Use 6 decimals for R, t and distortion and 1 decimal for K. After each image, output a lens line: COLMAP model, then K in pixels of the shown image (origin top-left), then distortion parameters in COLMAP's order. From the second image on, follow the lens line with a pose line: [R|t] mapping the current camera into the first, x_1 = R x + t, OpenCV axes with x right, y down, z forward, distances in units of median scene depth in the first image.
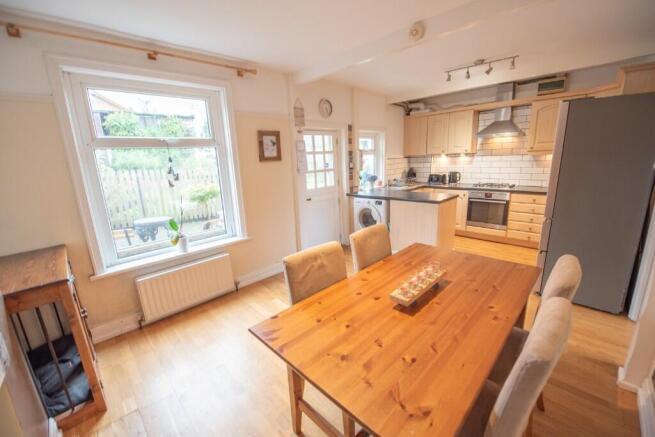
lens RADIAL K [[269.2, 0, 327.7], [0, 269.2, 219.4], [0, 0, 1]] dist [-0.013230, -0.000223]
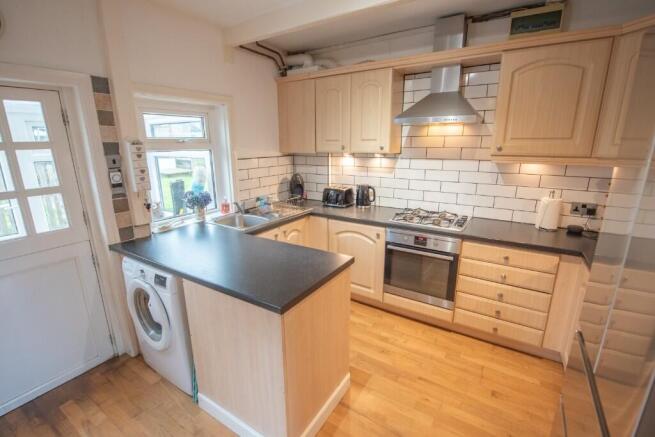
lens RADIAL K [[301.9, 0, 327.2], [0, 301.9, 217.8], [0, 0, 1]] dist [-0.000827, -0.000949]
pose [[0.975858, -0.020150, 0.217473, 0.295647], [0.017017, 0.999723, 0.016269, -0.139049], [-0.217741, -0.012175, 0.975931, 0.468717]]
